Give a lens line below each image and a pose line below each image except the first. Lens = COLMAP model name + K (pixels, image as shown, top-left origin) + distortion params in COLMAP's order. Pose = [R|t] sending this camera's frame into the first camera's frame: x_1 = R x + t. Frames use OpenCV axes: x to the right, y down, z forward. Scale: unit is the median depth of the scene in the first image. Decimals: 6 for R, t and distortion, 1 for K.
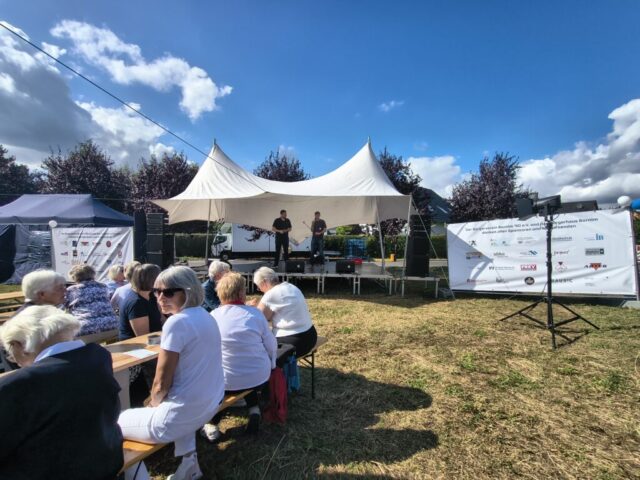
lens RADIAL K [[297.1, 0, 320.0], [0, 297.1, 240.0], [0, 0, 1]] dist [-0.001047, -0.000082]
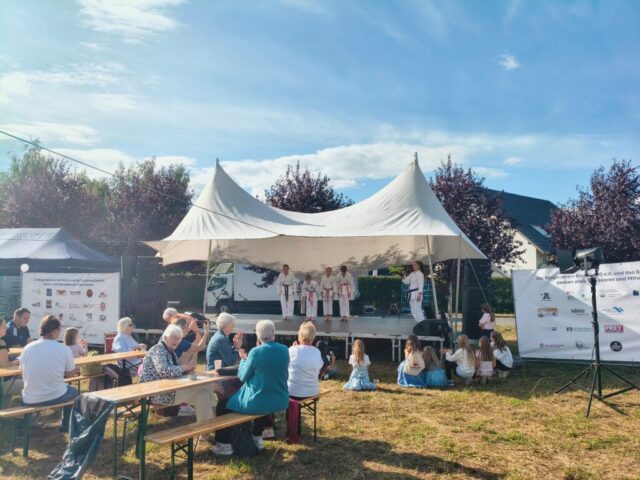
lens RADIAL K [[584.8, 0, 320.0], [0, 584.8, 240.0], [0, 0, 1]] dist [0.009699, -0.007446]
pose [[0.992253, -0.005594, -0.124105, 0.109805], [-0.001056, 0.998570, -0.053451, -0.045682], [0.124227, 0.053168, 0.990828, -0.503838]]
